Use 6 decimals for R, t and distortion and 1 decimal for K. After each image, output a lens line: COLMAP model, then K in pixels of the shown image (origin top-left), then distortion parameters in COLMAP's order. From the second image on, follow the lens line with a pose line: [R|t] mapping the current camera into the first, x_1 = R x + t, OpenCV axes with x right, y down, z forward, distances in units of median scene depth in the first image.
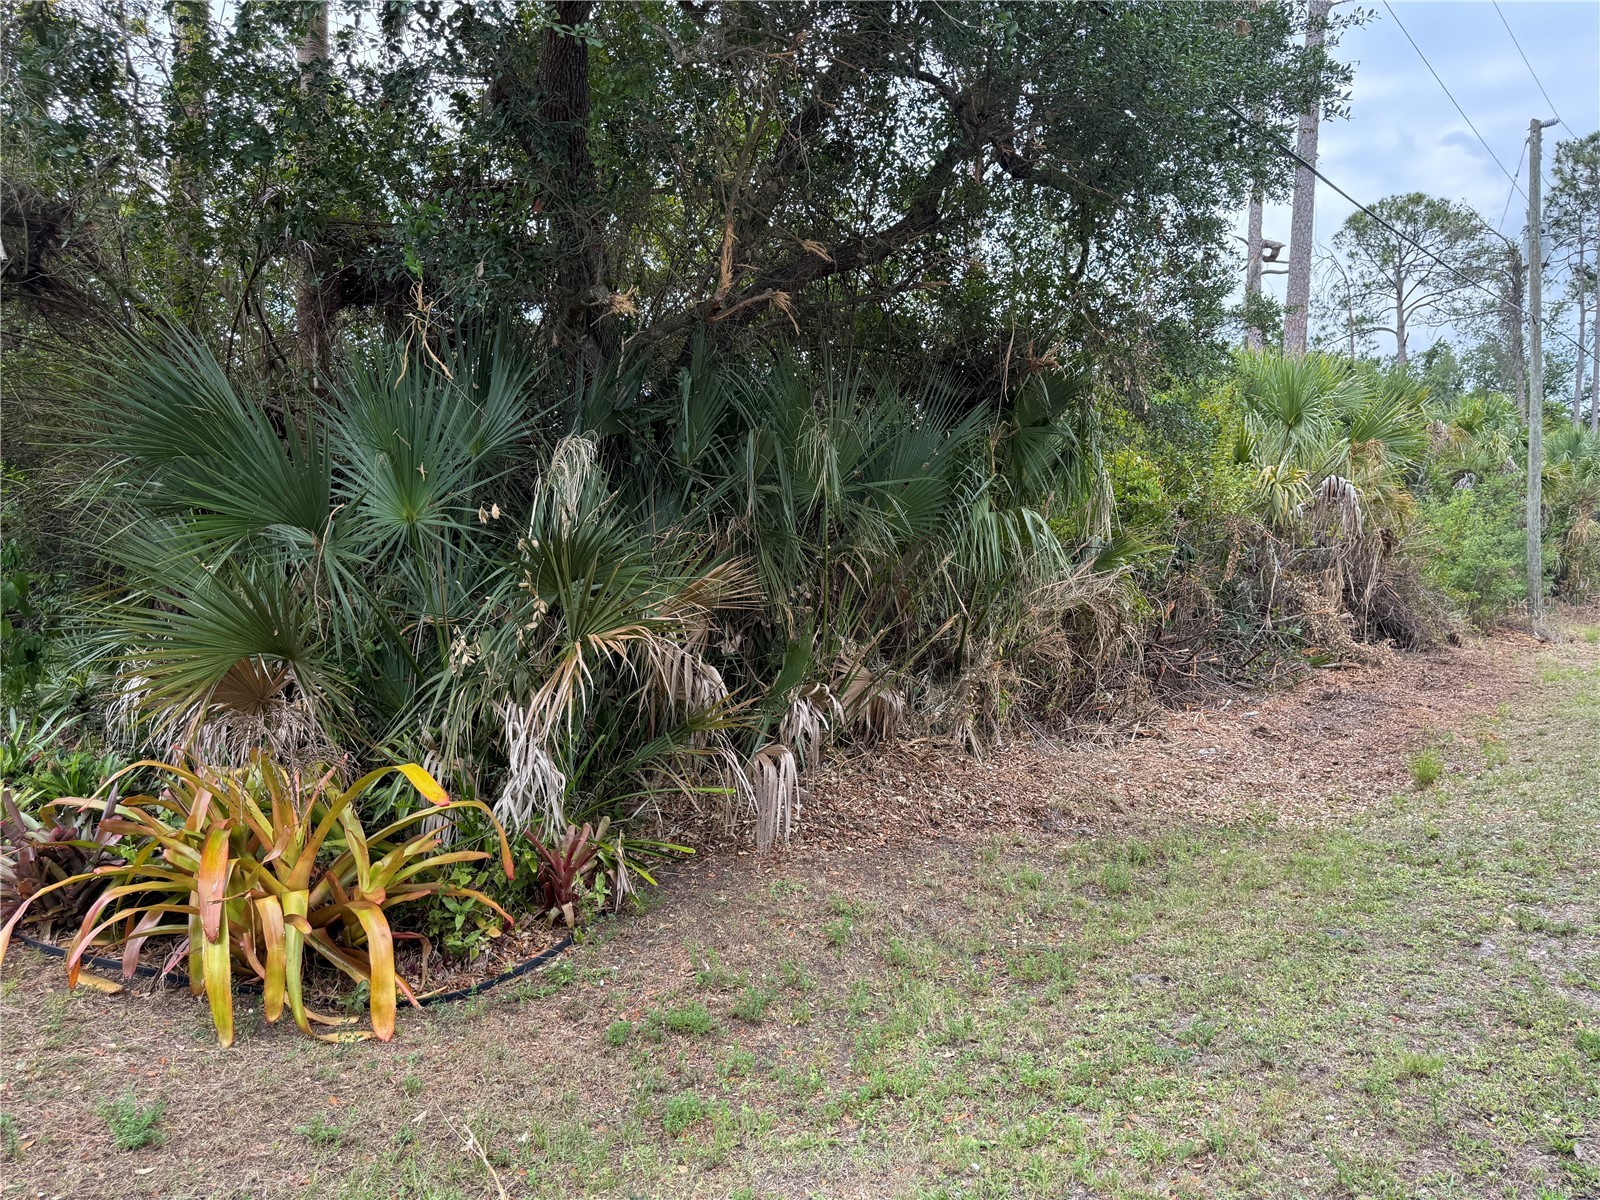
lens RADIAL K [[1137.1, 0, 805.2], [0, 1137.1, 601.5], [0, 0, 1]] dist [0.085705, -0.129947]
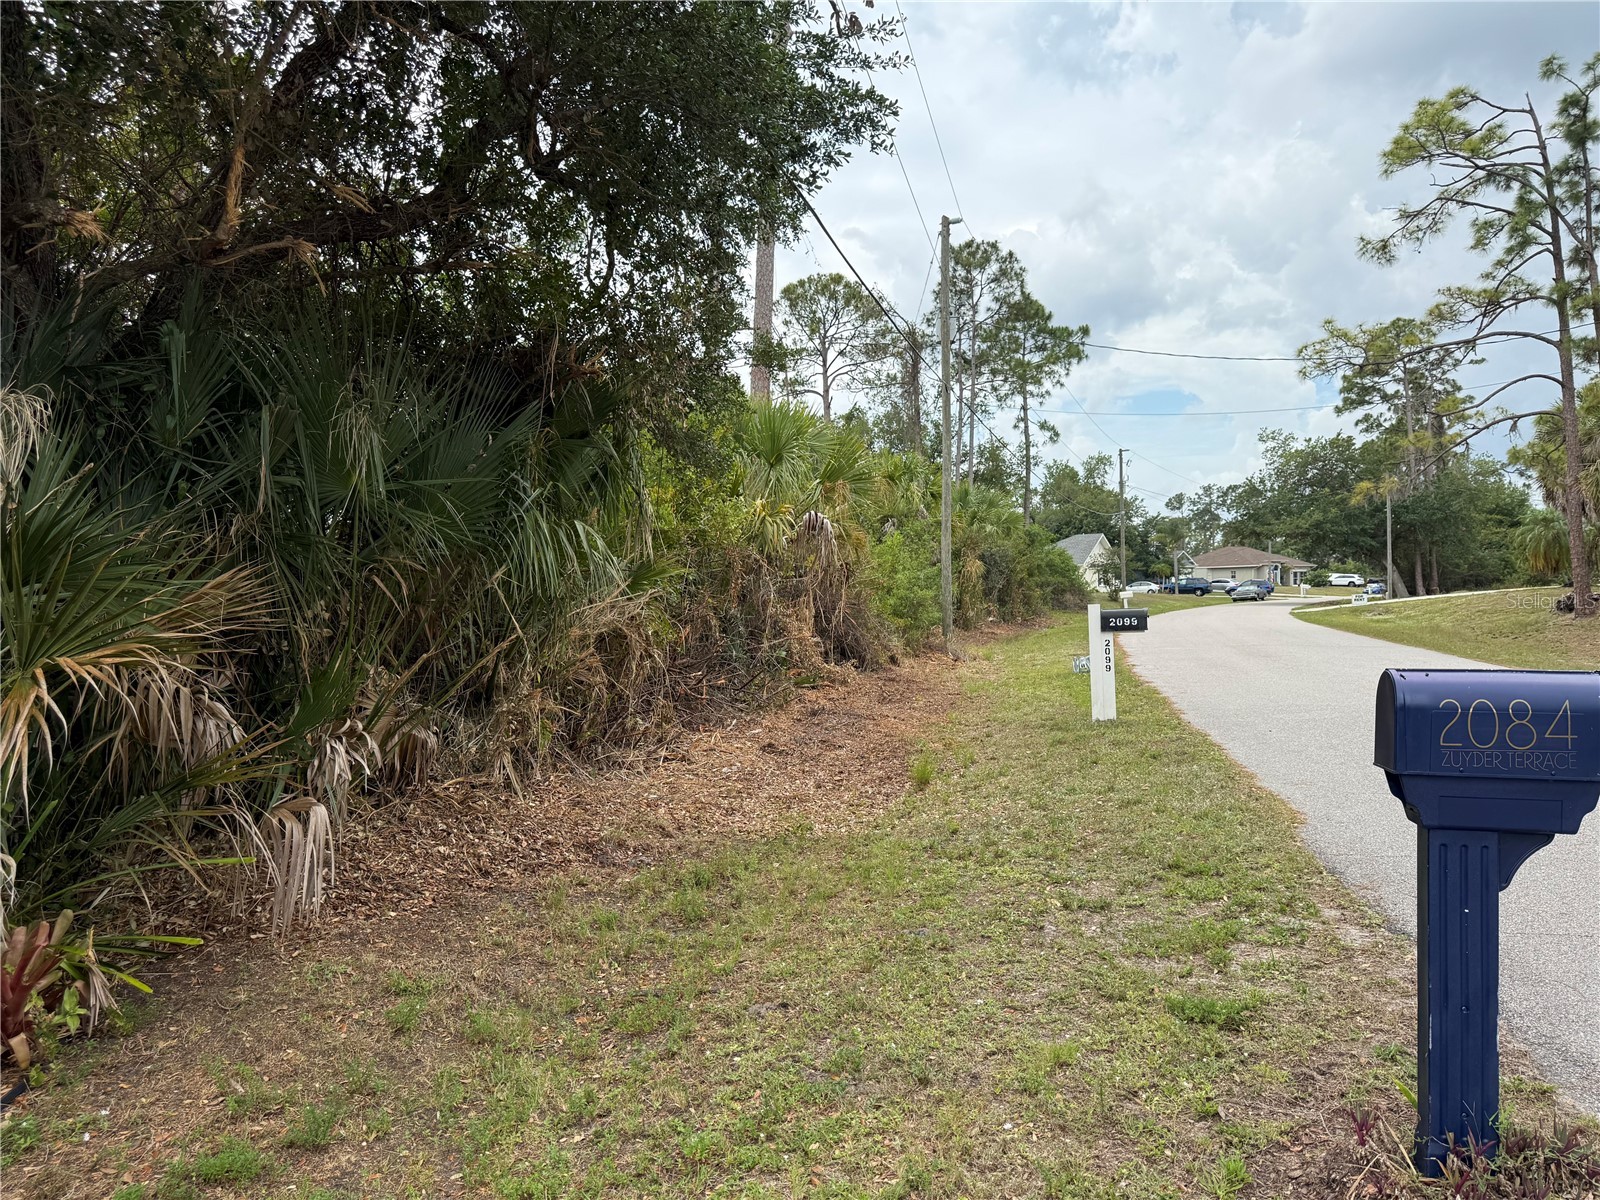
lens RADIAL K [[1124.1, 0, 797.4], [0, 1124.1, 617.3], [0, 0, 1]] dist [0.115699, -0.197825]
pose [[0.894476, -0.008220, 0.447040, -0.070425], [0.016701, 0.999747, -0.015034, 0.016112], [-0.446803, 0.020914, 0.894388, 0.111404]]
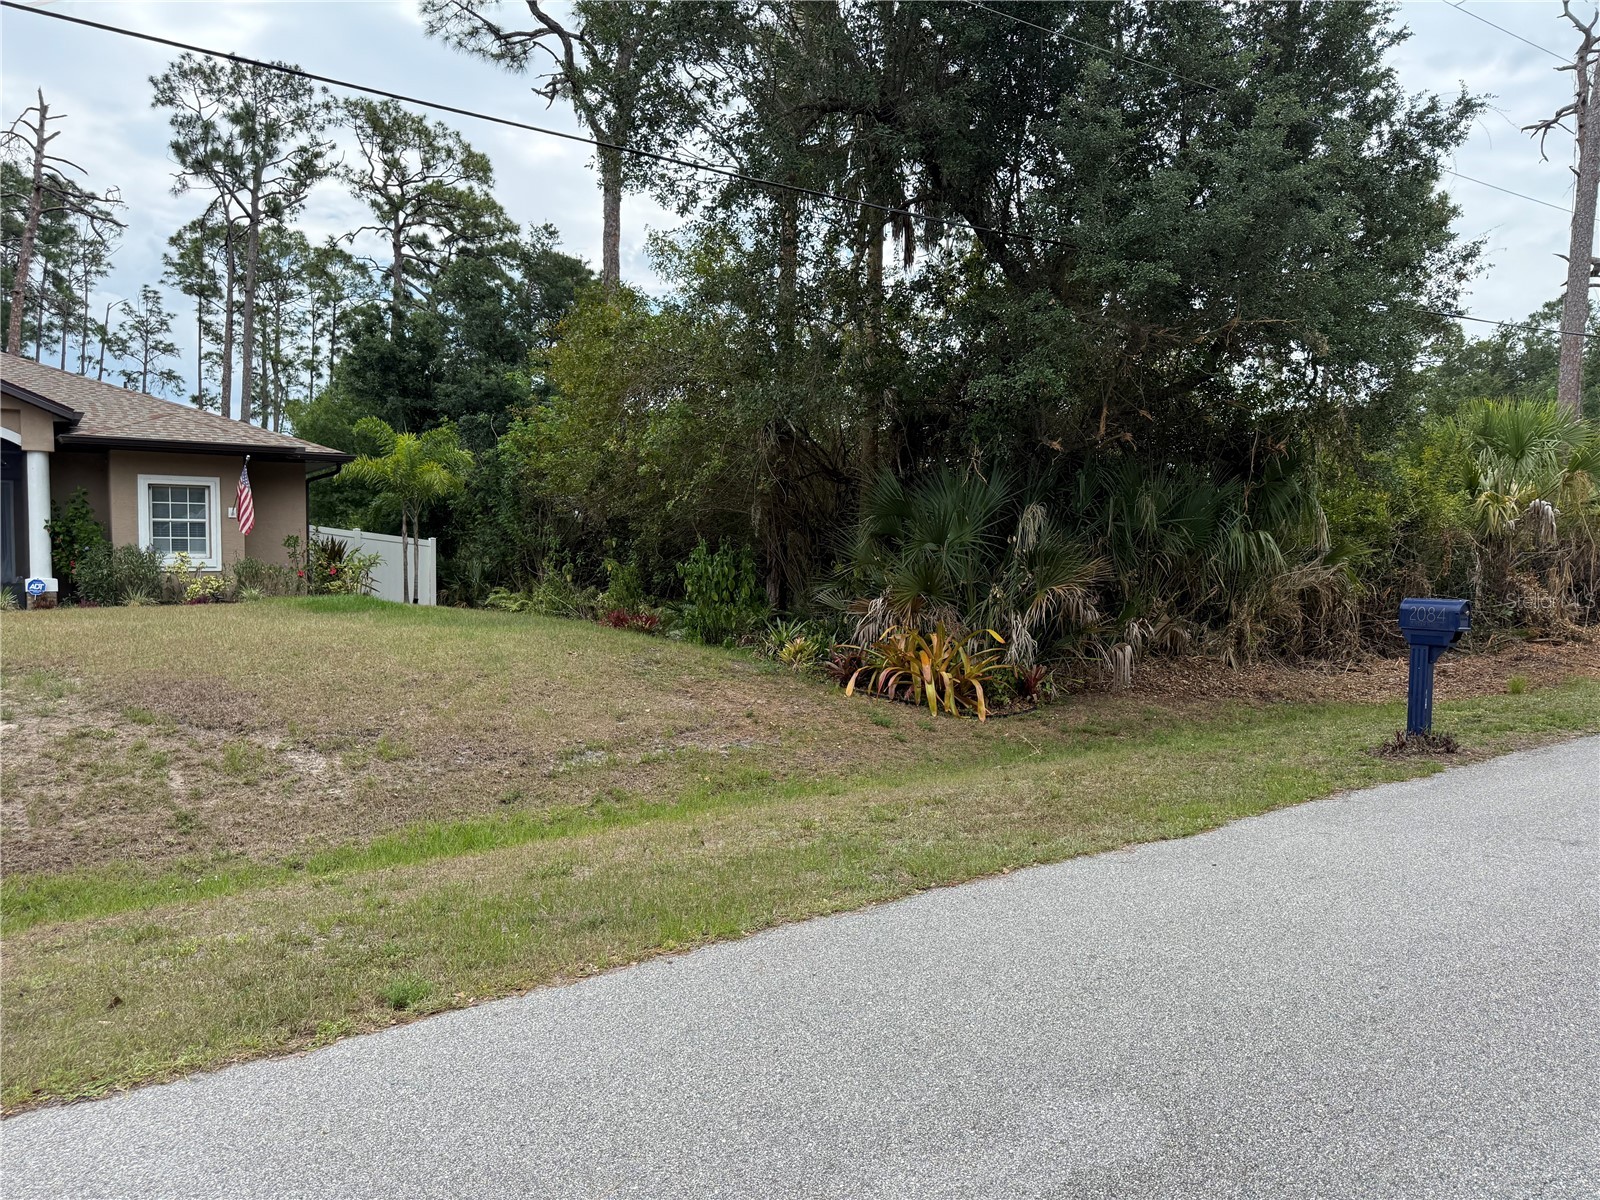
lens RADIAL K [[1163.3, 0, 804.3], [0, 1163.3, 590.8], [0, 0, 1]] dist [0.162211, -0.260932]
pose [[0.965900, 0.018261, -0.258271, -0.029823], [-0.019482, 0.999808, -0.002171, 0.041233], [0.258182, 0.007129, 0.966070, -1.261952]]
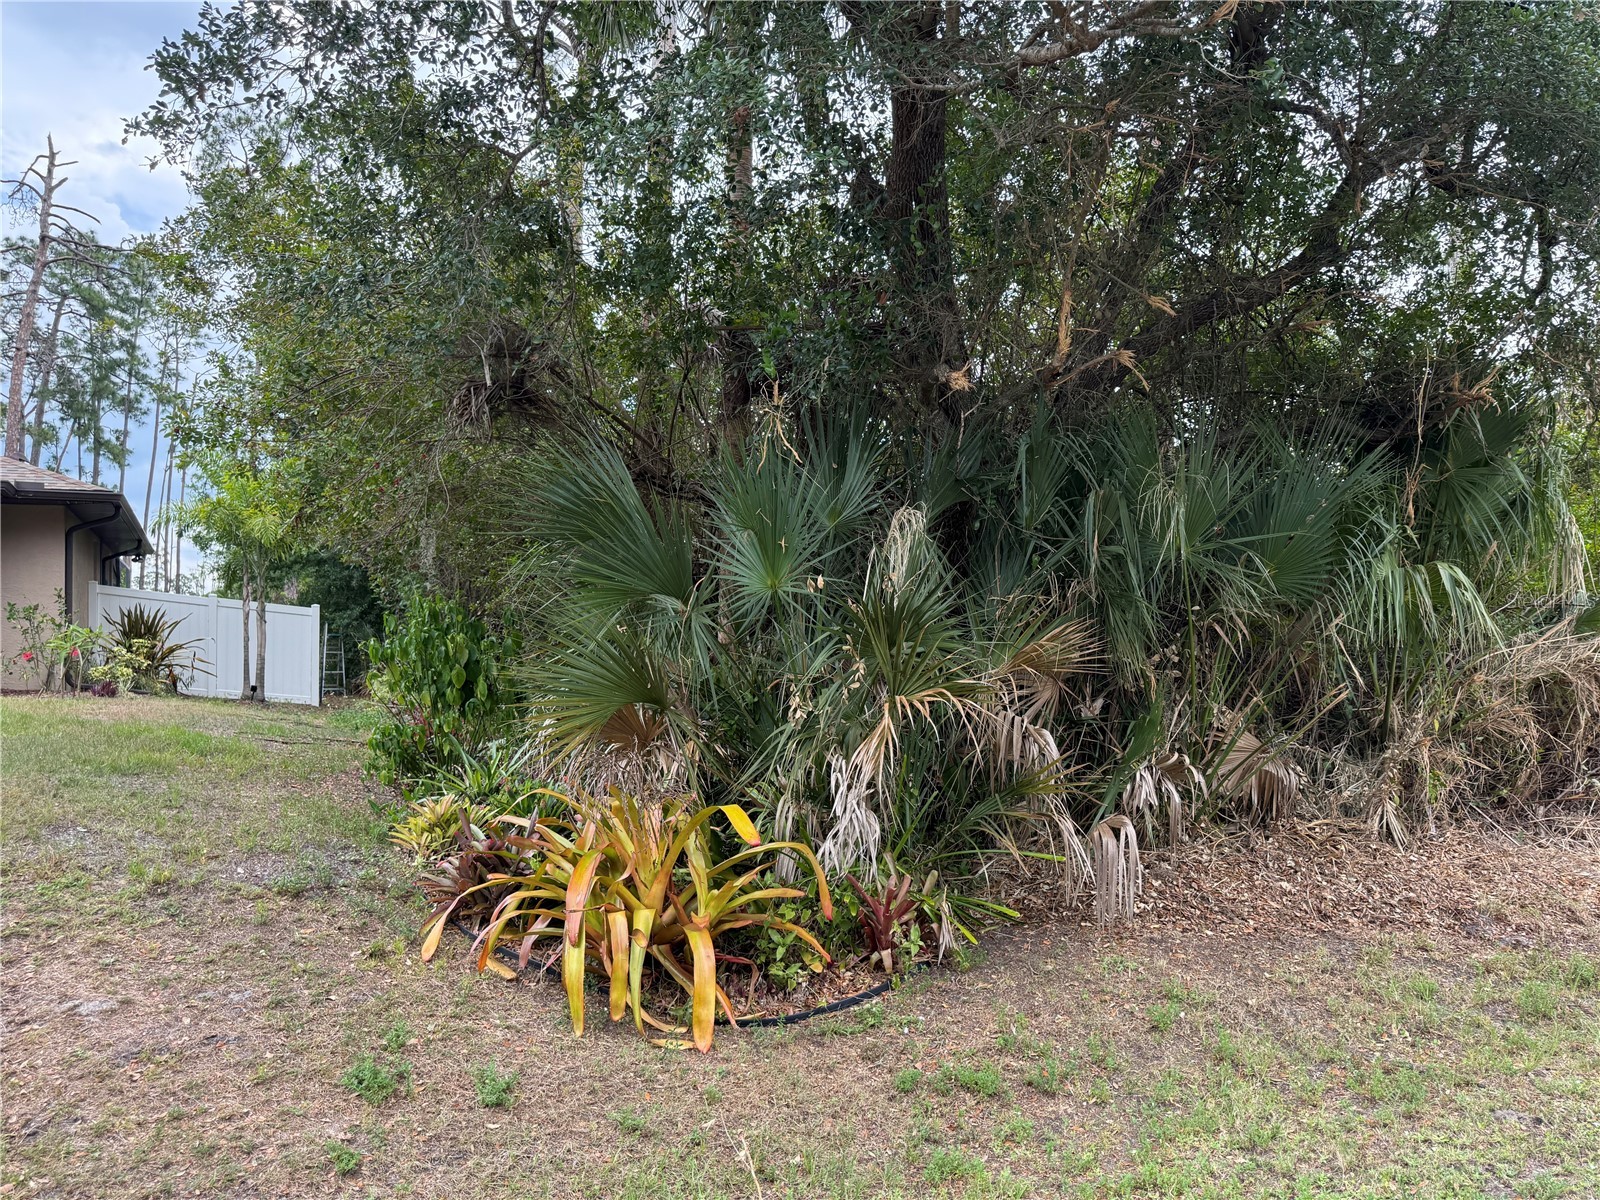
lens RADIAL K [[1137.1, 0, 805.2], [0, 1137.1, 601.5], [0, 0, 1]] dist [0.085705, -0.129947]
pose [[0.914284, -0.007645, -0.405002, 0.123849], [-0.012385, 0.998827, -0.046813, -0.005208], [0.404885, 0.047816, 0.913117, -0.006002]]
